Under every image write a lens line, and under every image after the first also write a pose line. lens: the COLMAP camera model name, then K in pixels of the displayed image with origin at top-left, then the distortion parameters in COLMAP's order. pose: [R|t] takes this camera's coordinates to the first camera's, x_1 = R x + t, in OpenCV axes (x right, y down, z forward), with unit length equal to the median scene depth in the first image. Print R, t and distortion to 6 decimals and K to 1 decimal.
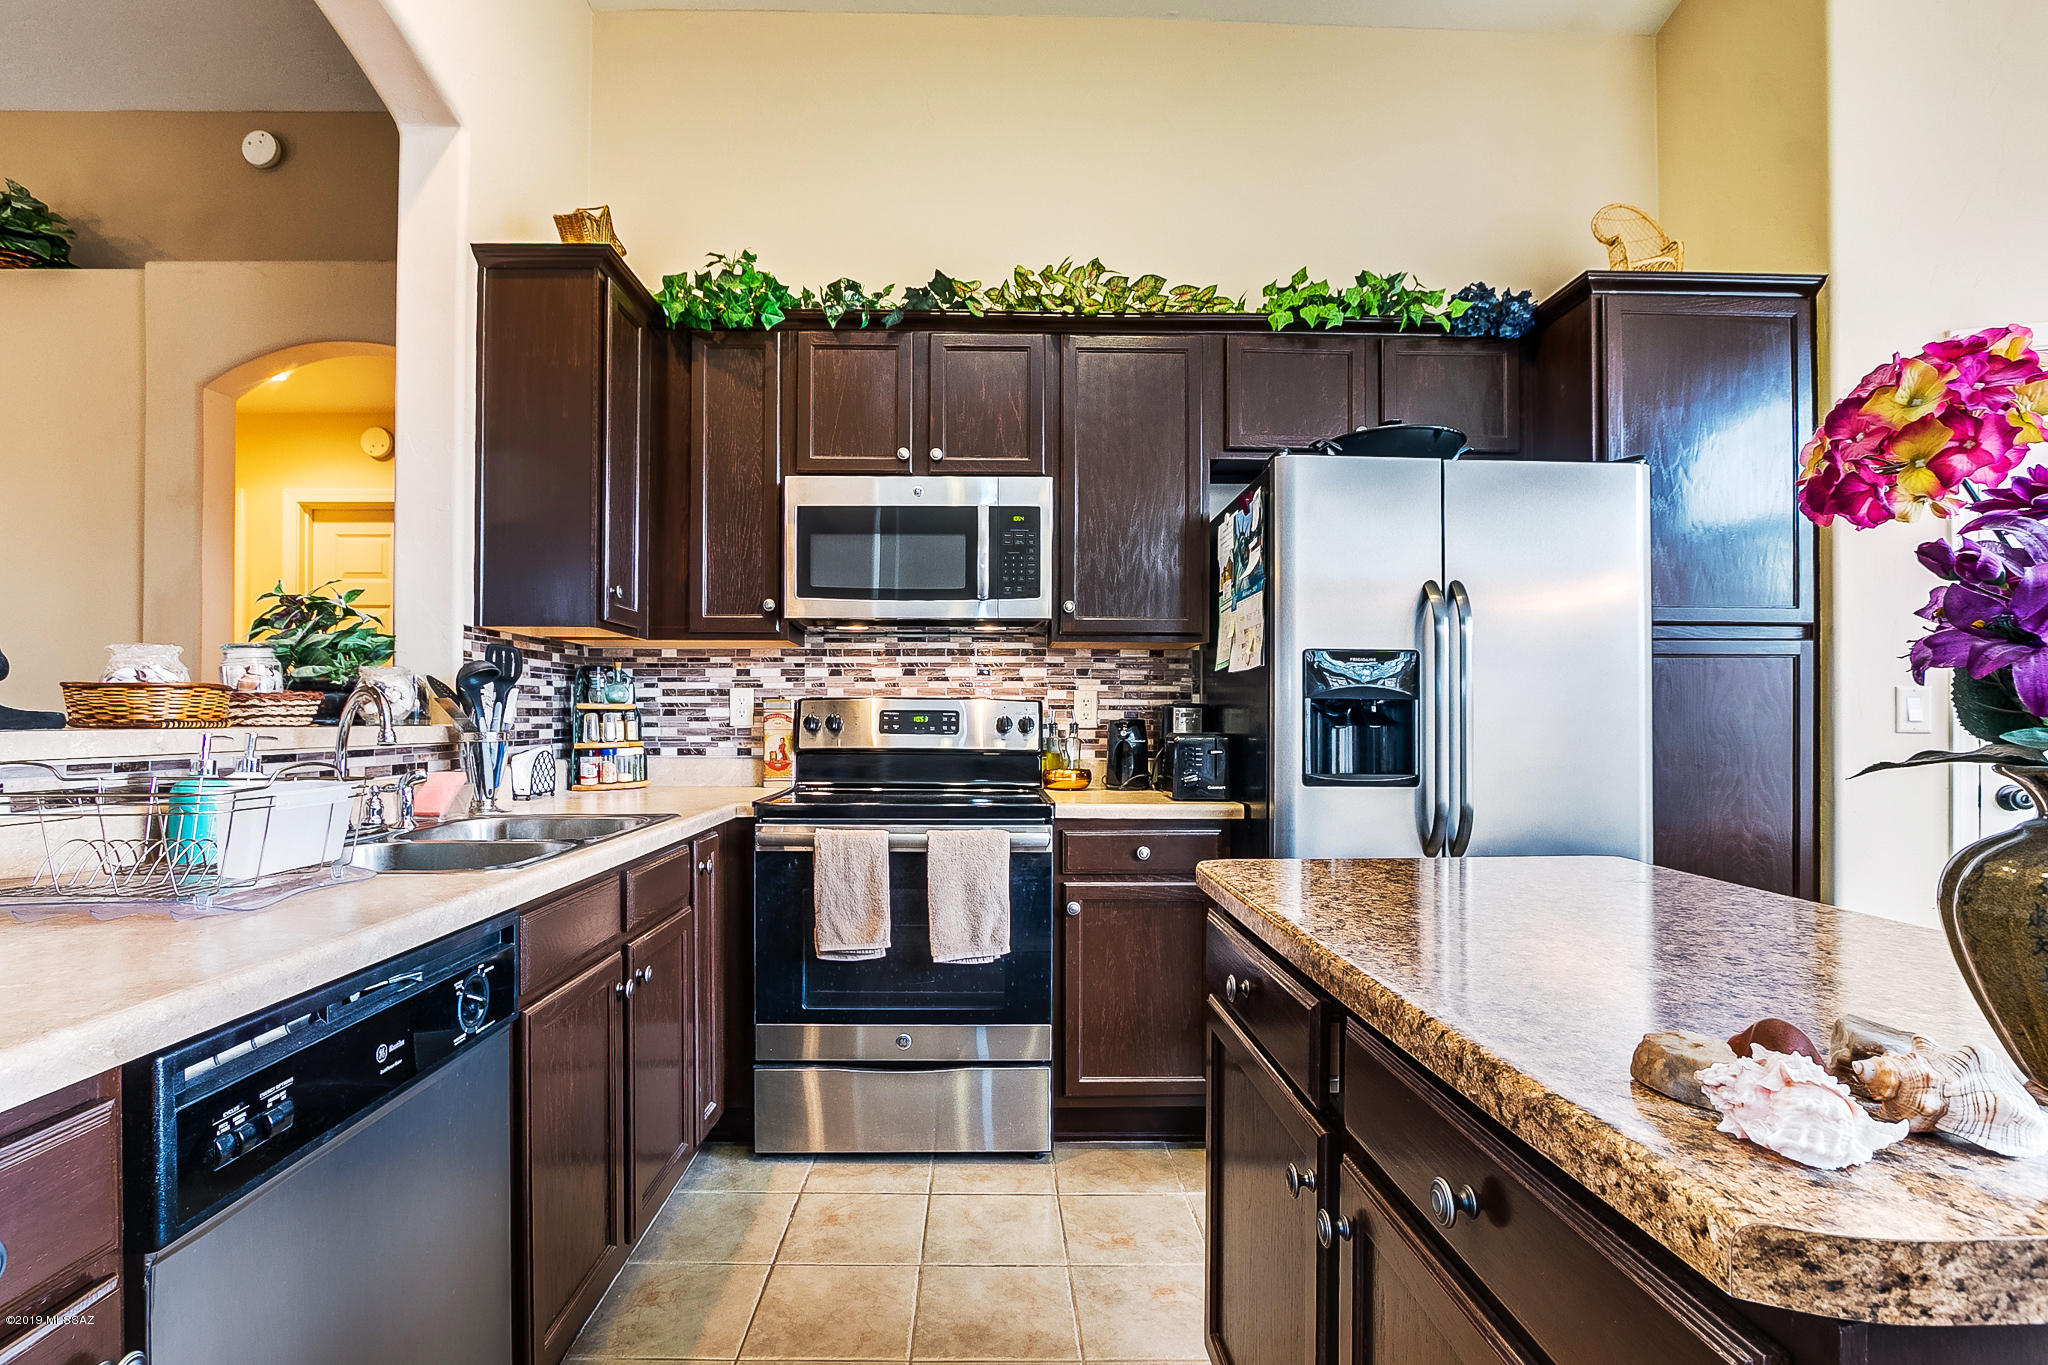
lens RADIAL K [[987.6, 0, 990.7], [0, 987.6, 721.3], [0, 0, 1]] dist [-0.020923, 0.004030]
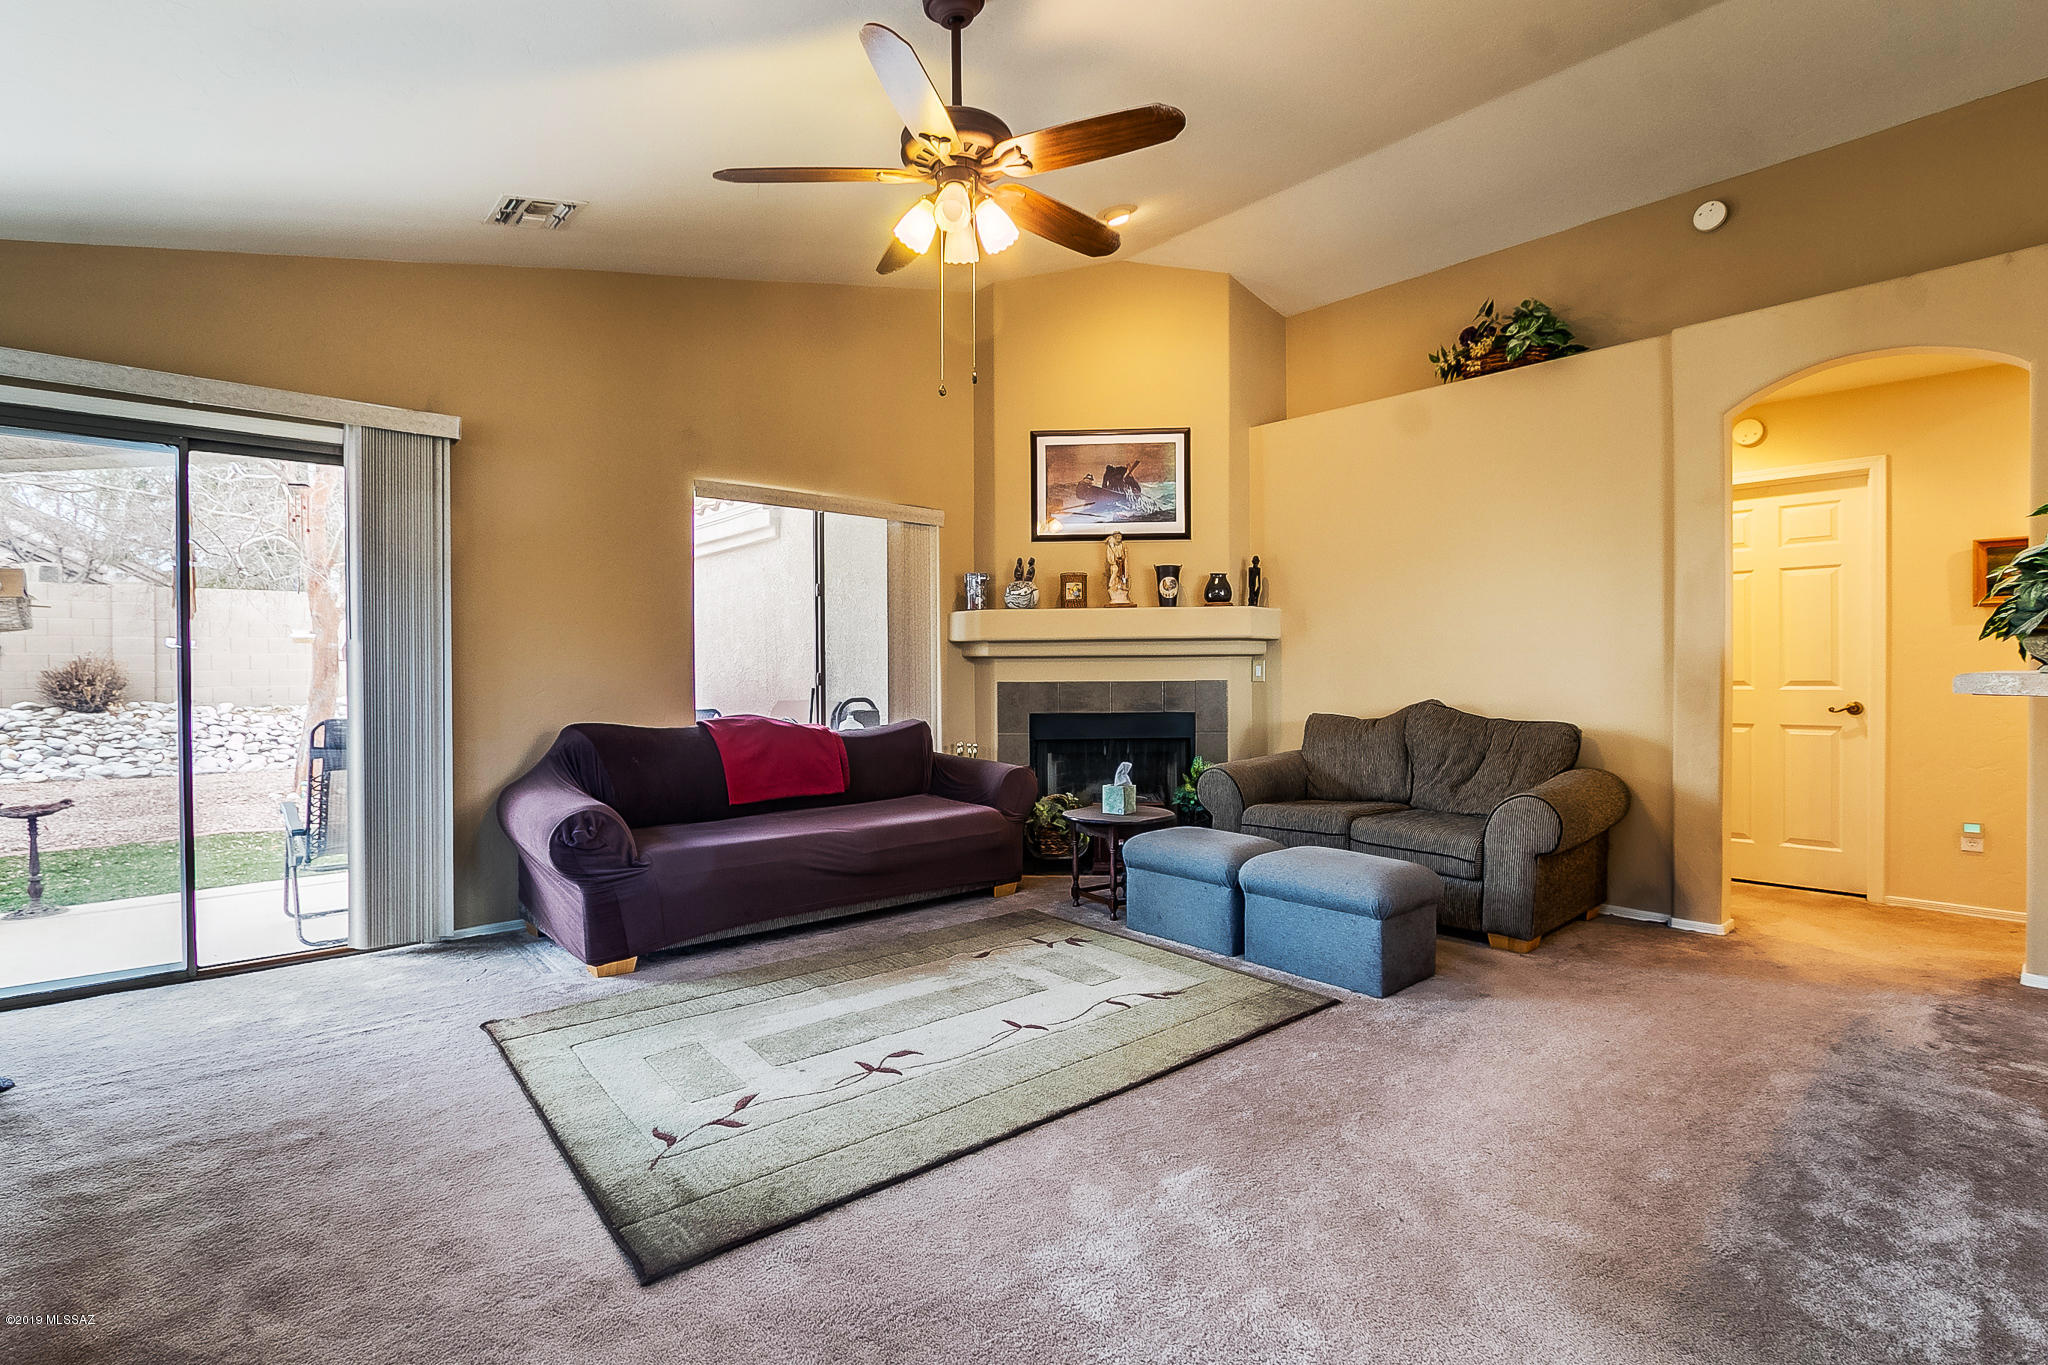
lens RADIAL K [[966.5, 0, 1013.7], [0, 966.5, 681.7], [0, 0, 1]] dist [-0.021731, 0.005362]
pose [[0.643580, 0.003125, -0.765372, -0.481985], [0.003894, 0.999965, 0.007356, 0.000917], [0.765369, -0.007715, 0.643546, -0.608536]]
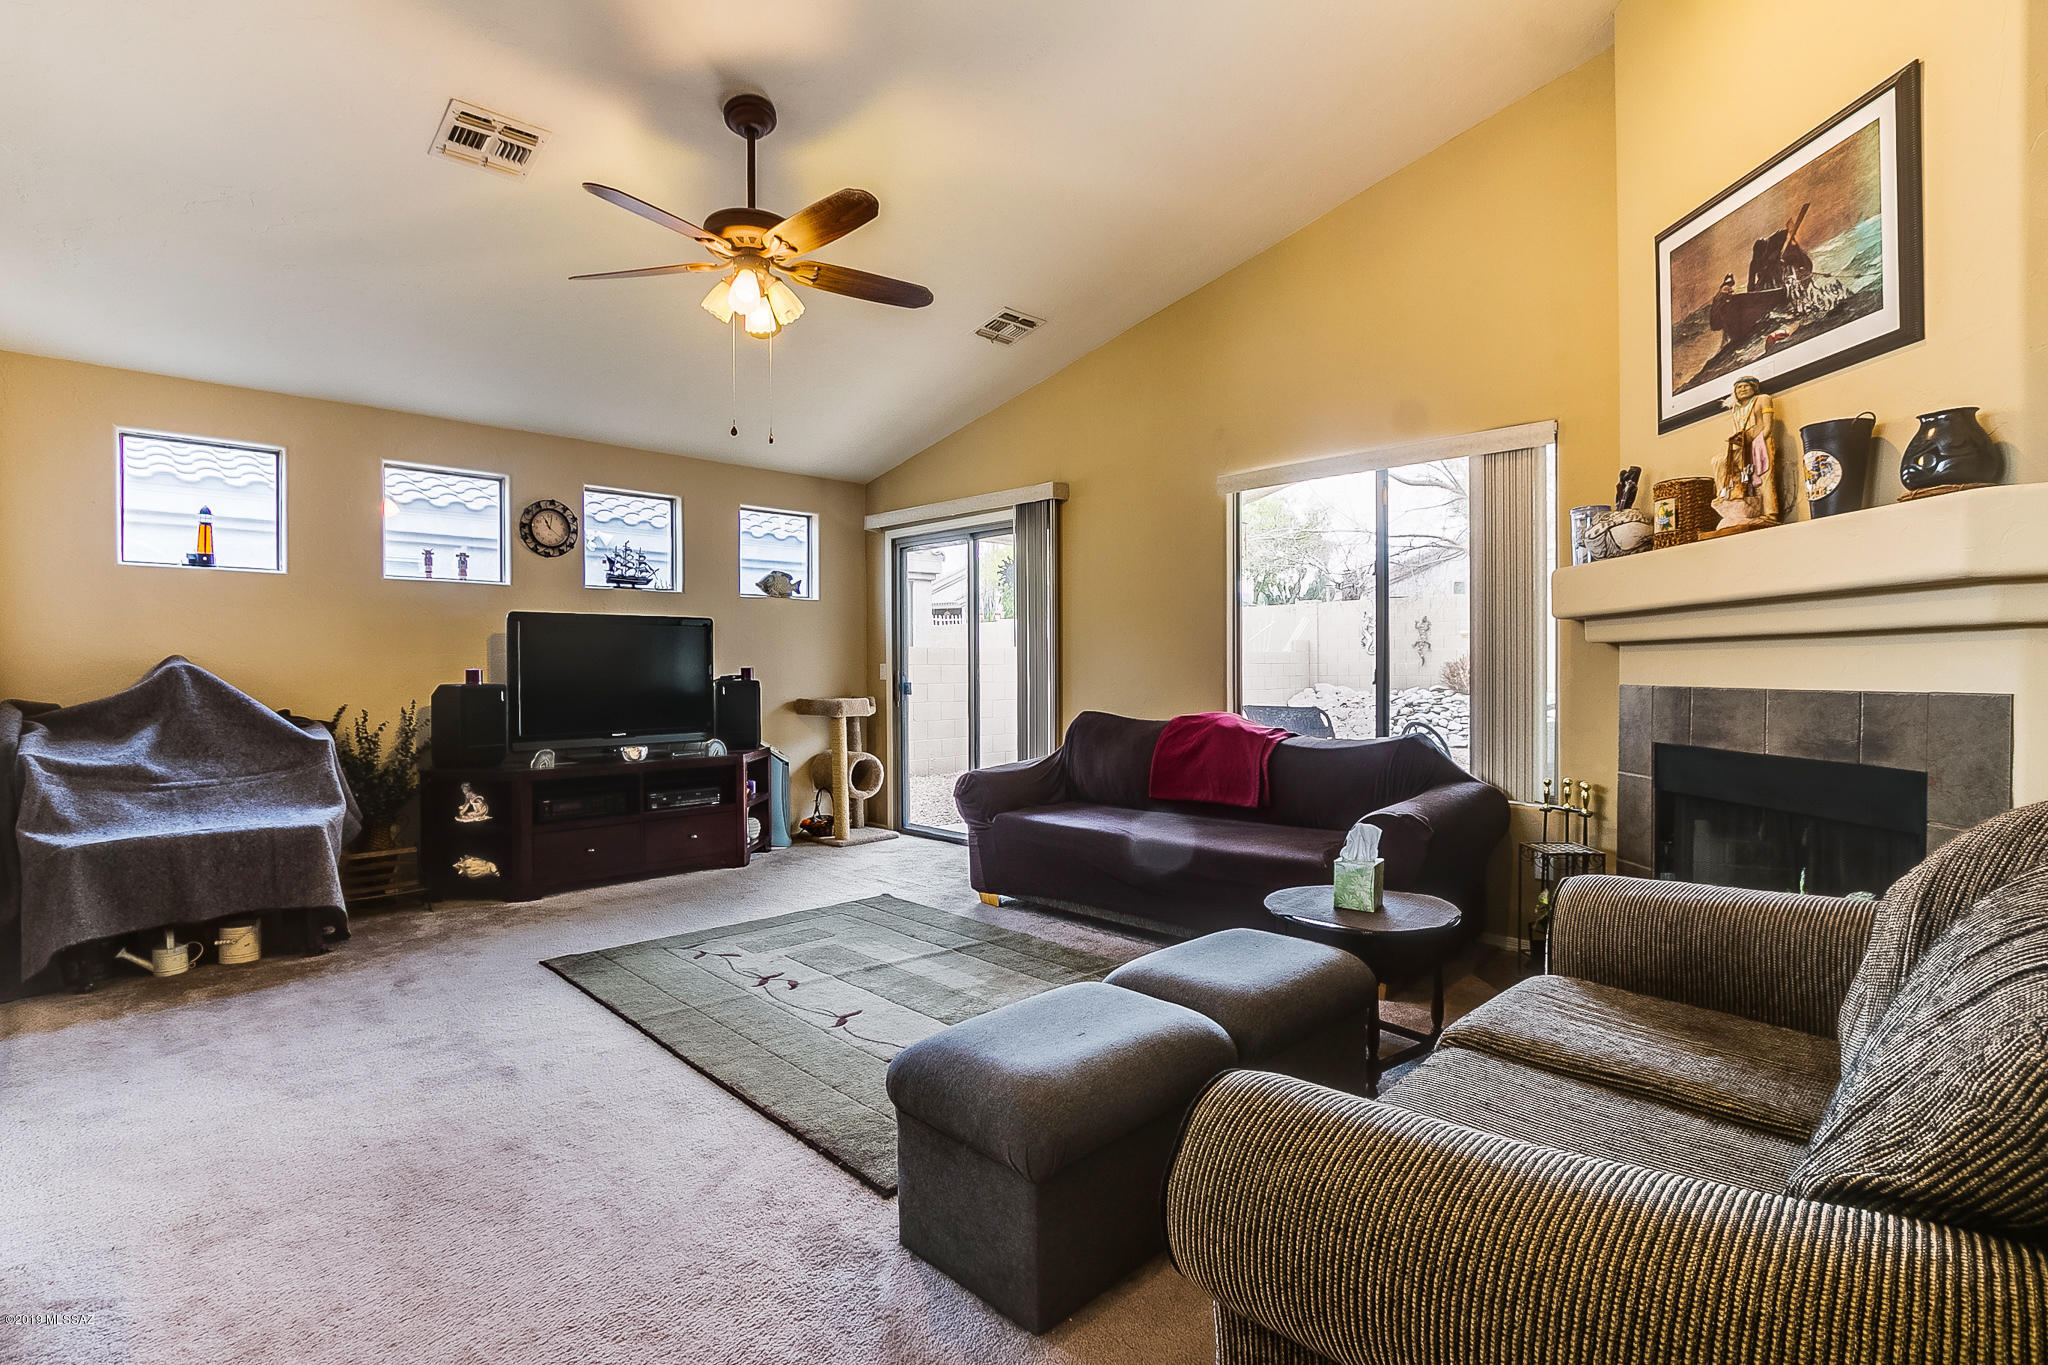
lens RADIAL K [[966.5, 0, 996.7], [0, 966.5, 674.2], [0, 0, 1]] dist [-0.021731, 0.005362]
pose [[-0.733282, 0.008536, -0.679871, -0.679179], [0.004550, 0.999960, 0.007647, -0.009650], [0.679909, 0.002514, -0.733292, 1.020894]]
